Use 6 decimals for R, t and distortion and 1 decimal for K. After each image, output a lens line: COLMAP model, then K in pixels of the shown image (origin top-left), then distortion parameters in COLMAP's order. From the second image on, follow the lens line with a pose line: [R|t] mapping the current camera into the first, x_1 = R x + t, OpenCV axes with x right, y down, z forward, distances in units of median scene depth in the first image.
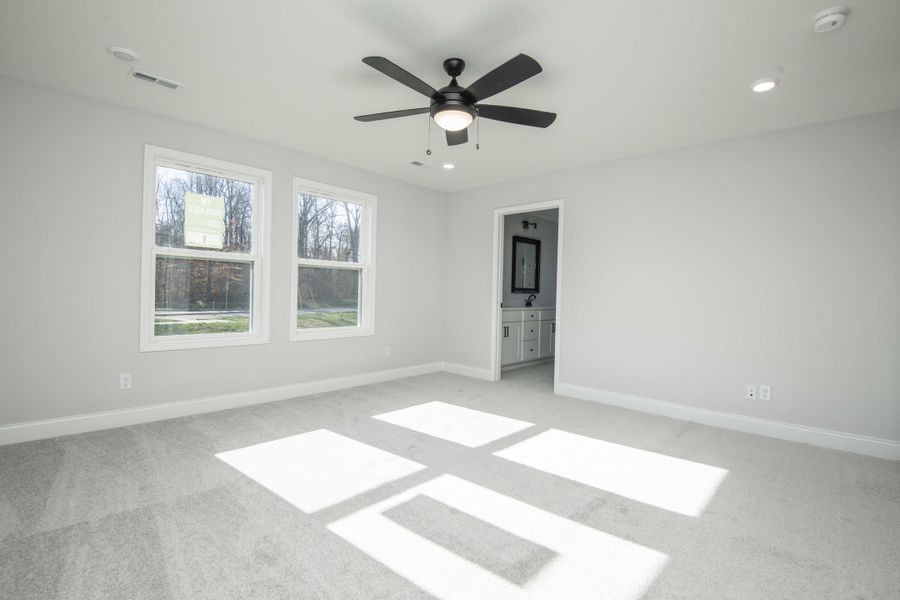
lens RADIAL K [[434.5, 0, 464.3], [0, 434.5, 297.3], [0, 0, 1]] dist [0.001825, -0.024899]
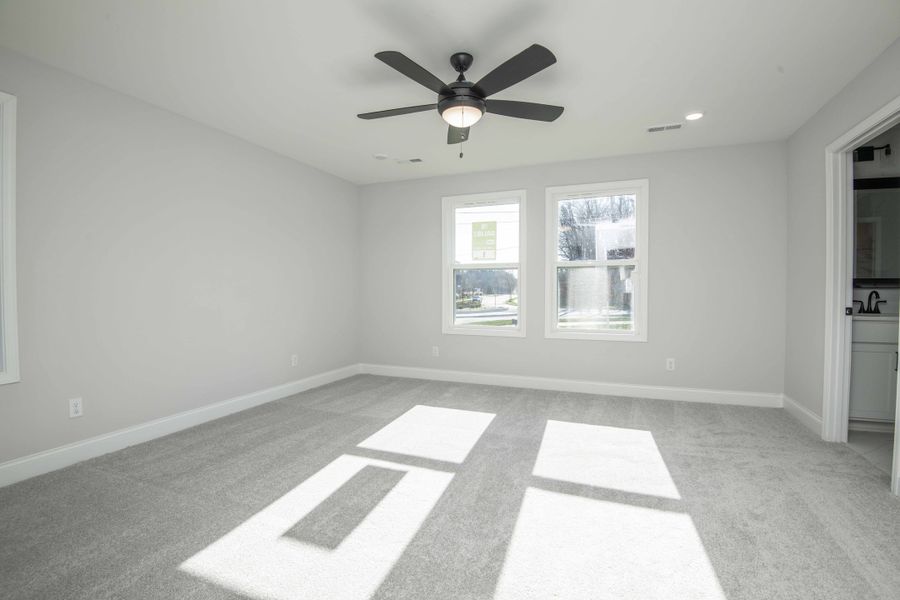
lens RADIAL K [[430.5, 0, 450.0], [0, 430.5, 300.0], [0, 0, 1]] dist [0.001182, 0.000313]
pose [[0.311400, -0.000013, -0.950279, 0.861419], [0.002515, 0.999997, 0.000810, 0.004464], [0.950276, -0.002642, 0.311399, 0.654369]]
